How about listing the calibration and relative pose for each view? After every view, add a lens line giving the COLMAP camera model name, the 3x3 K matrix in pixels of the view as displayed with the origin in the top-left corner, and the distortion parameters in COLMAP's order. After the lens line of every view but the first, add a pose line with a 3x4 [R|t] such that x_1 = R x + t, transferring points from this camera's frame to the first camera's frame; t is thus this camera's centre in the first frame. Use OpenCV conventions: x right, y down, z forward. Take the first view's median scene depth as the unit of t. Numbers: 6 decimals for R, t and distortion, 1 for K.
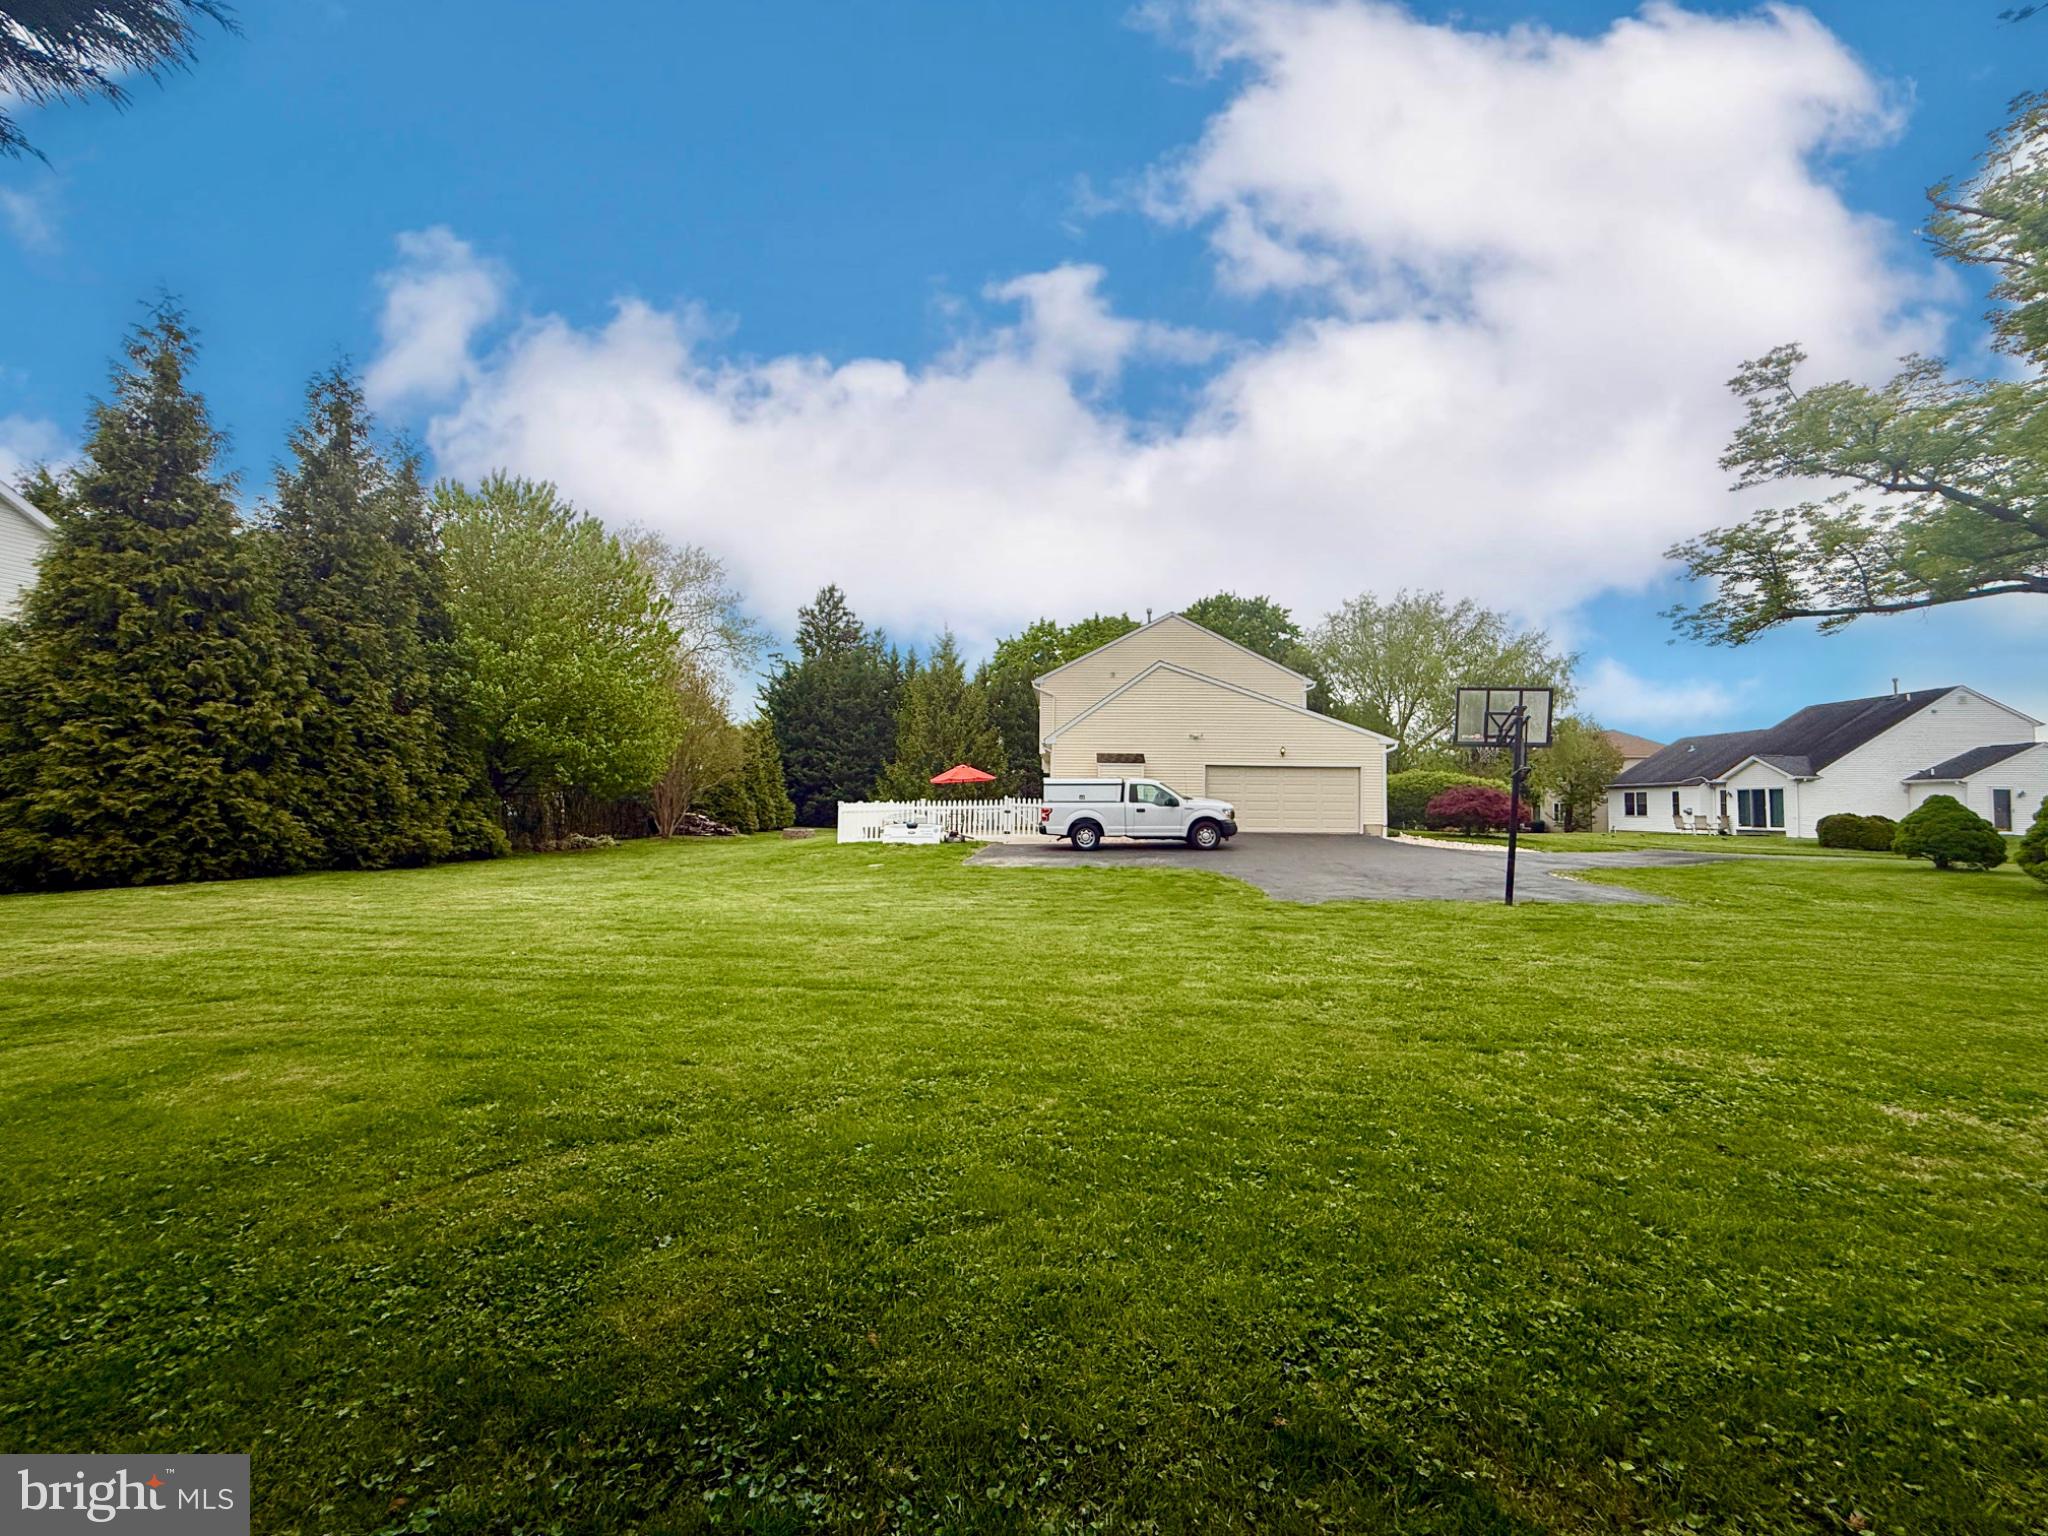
lens RADIAL K [[816.4, 0, 1016.9], [0, 816.4, 766.7], [0, 0, 1]] dist [0.001406, 0.000230]
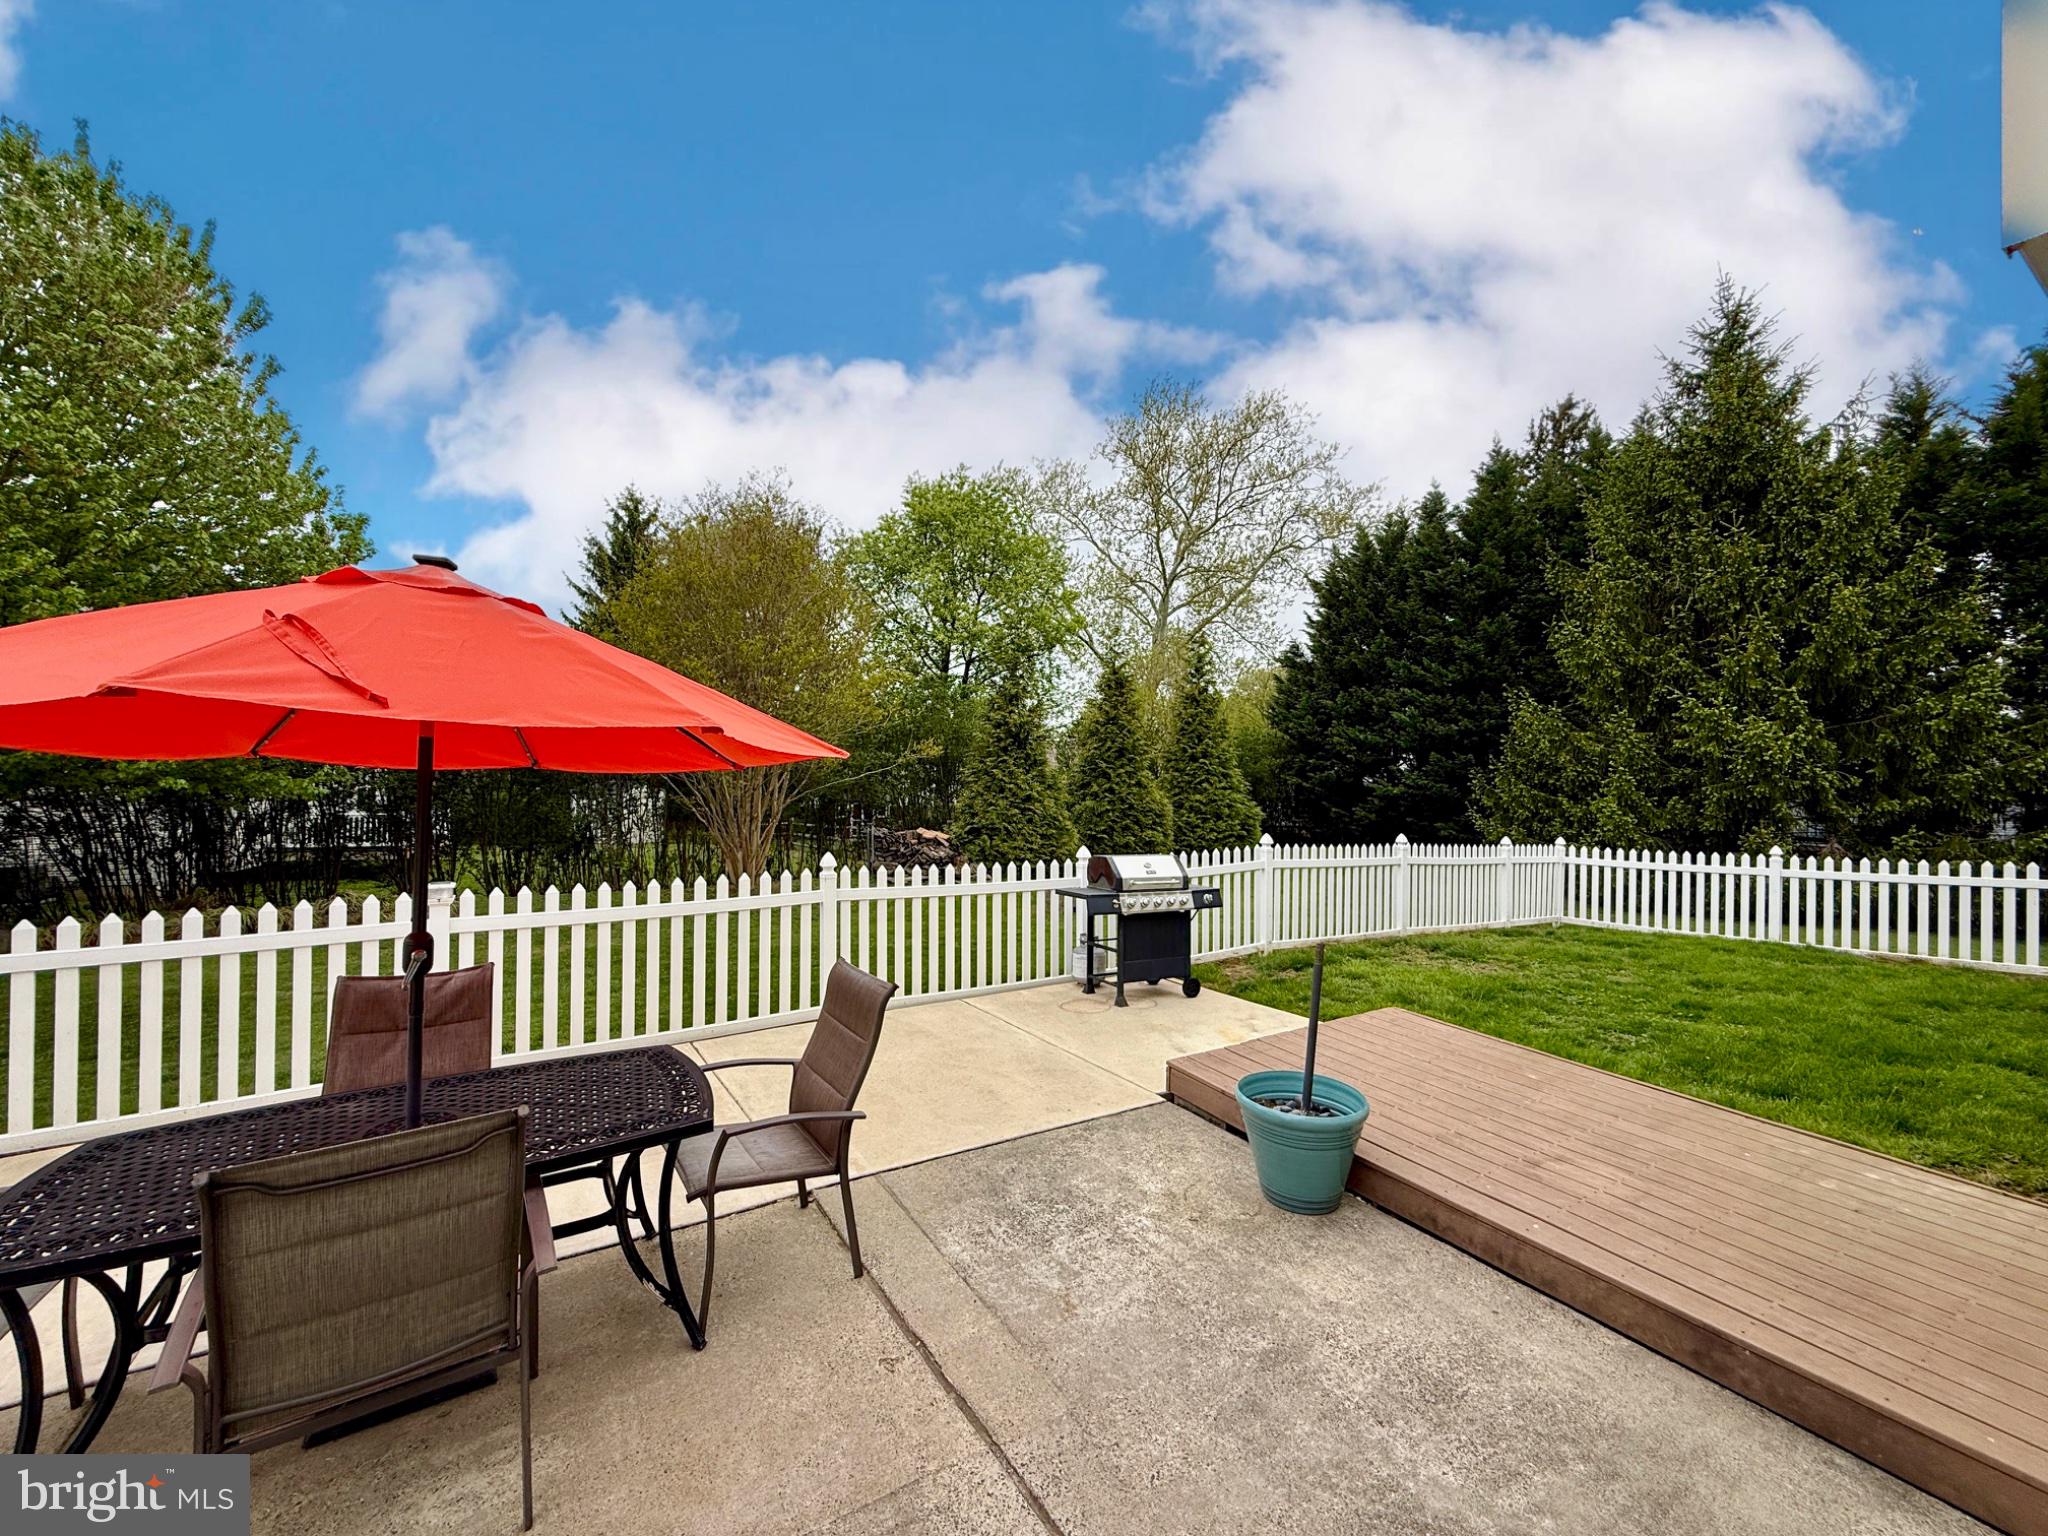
lens RADIAL K [[812.8, 0, 1015.8], [0, 812.8, 766.2], [0, 0, 1]] dist [-0.000149, -0.000033]
pose [[0.570531, -0.006570, -0.821250, 0.052994], [0.034123, 0.999294, 0.015712, 0.026718], [0.820567, -0.036987, 0.570352, 1.398076]]
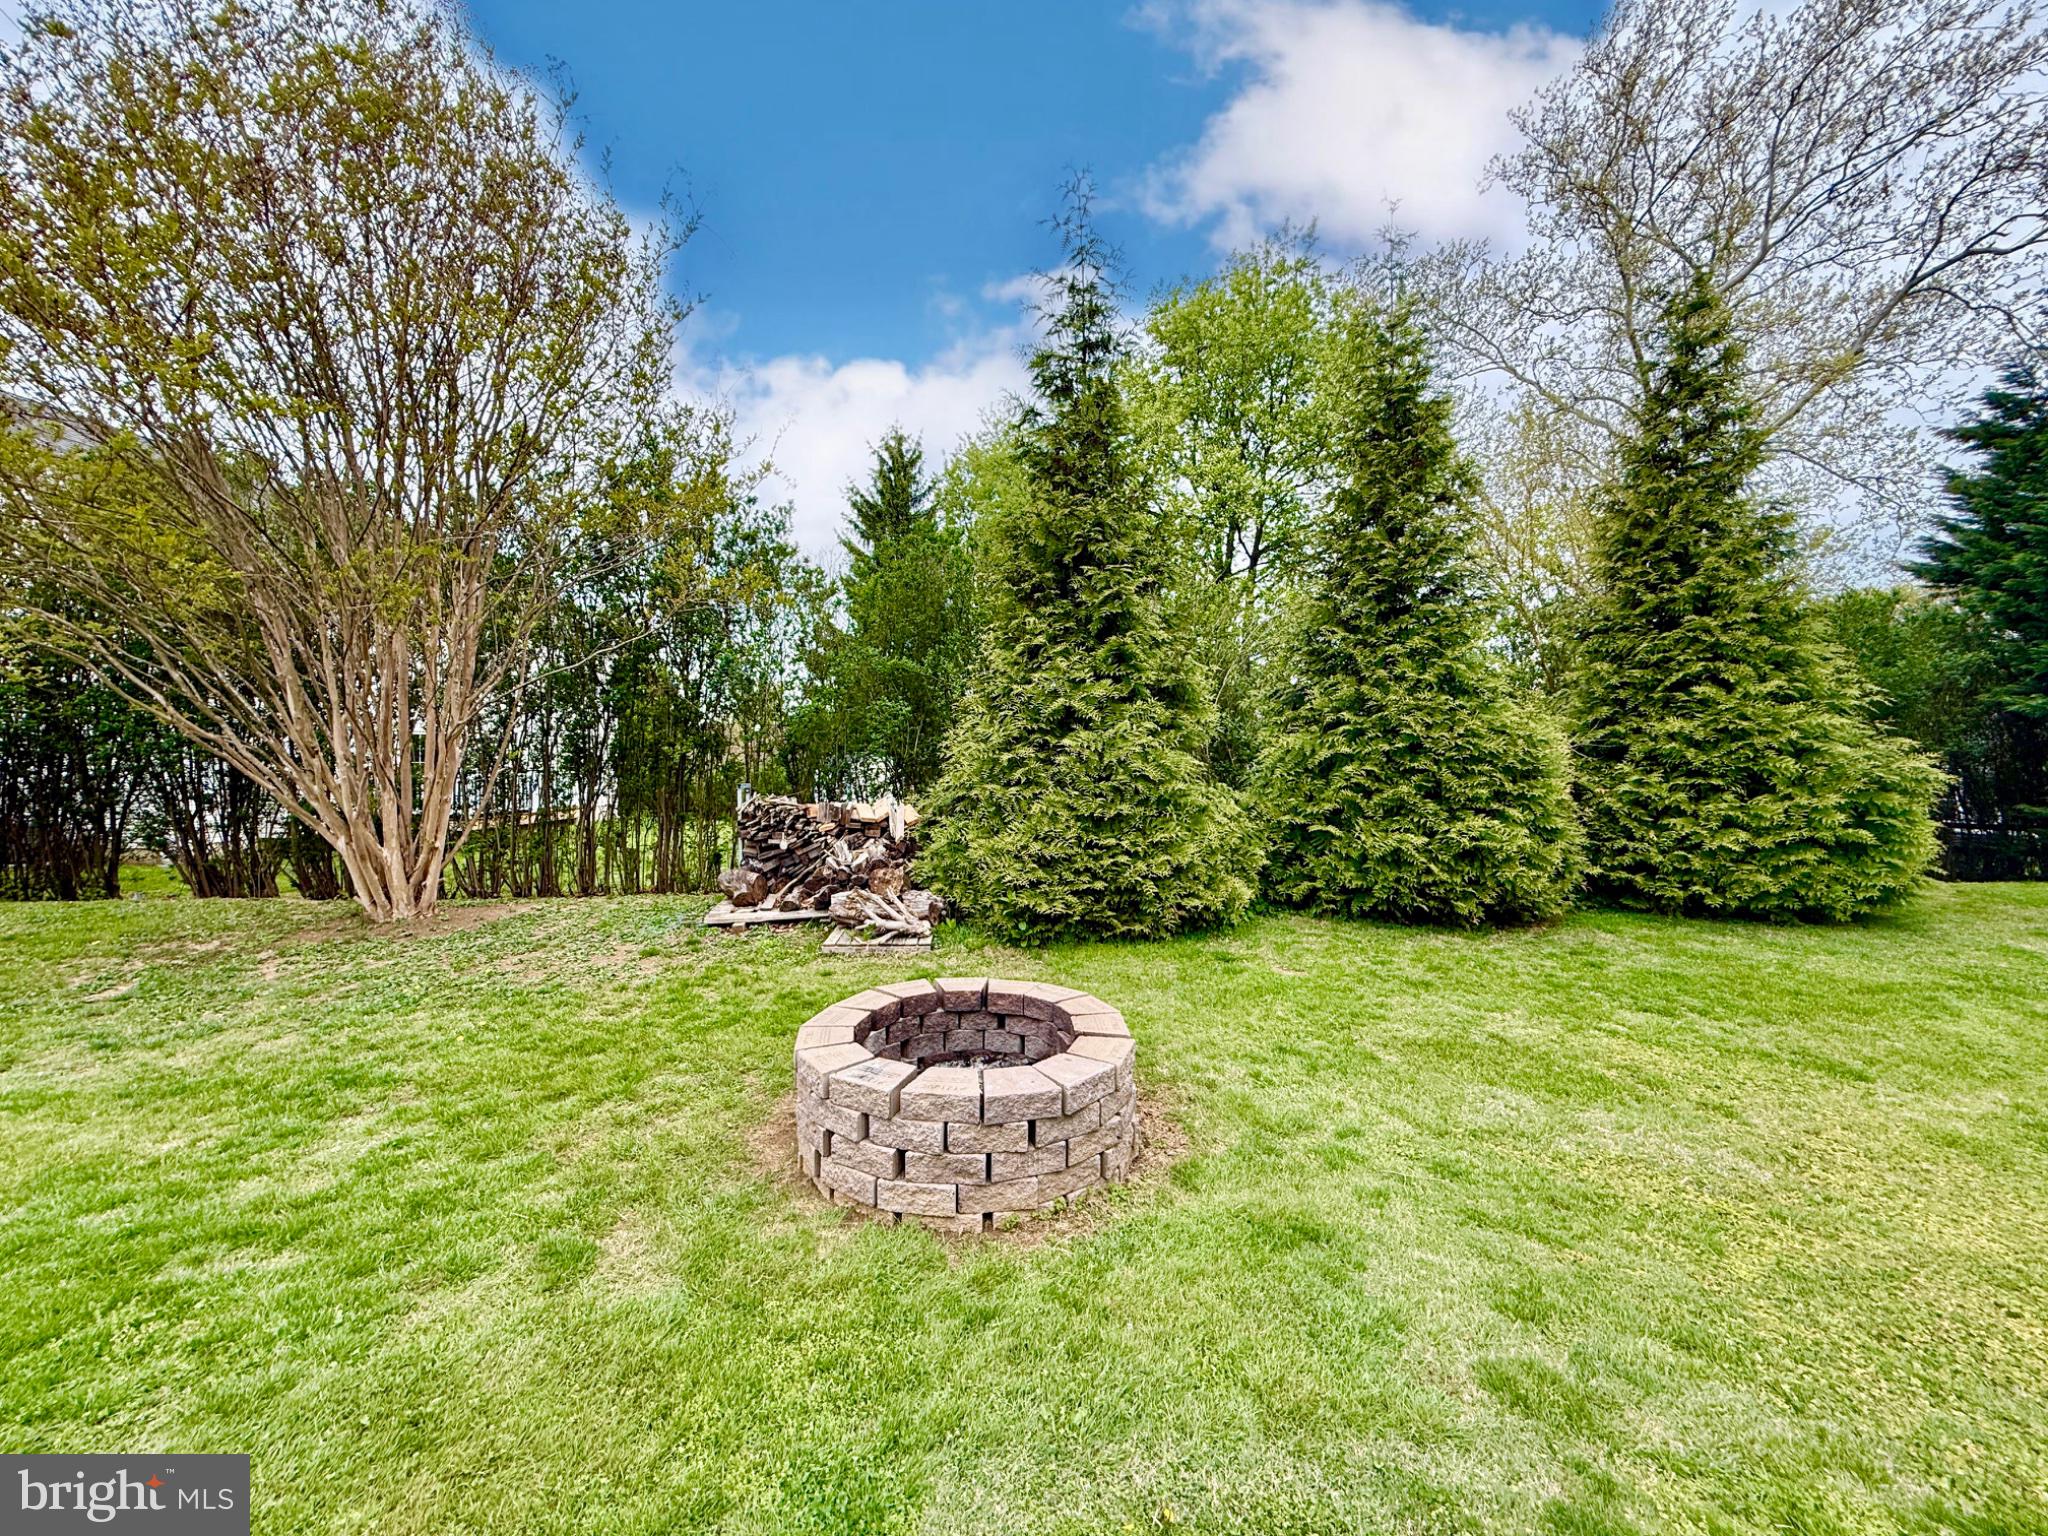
lens RADIAL K [[814.3, 0, 1017.0], [0, 814.3, 767.1], [0, 0, 1]] dist [-0.000107, 0.000360]
pose [[0.099362, 0.002079, -0.995049, -0.328252], [0.049230, 0.998763, 0.007003, 0.089264], [0.993833, -0.049682, 0.099137, 1.841107]]
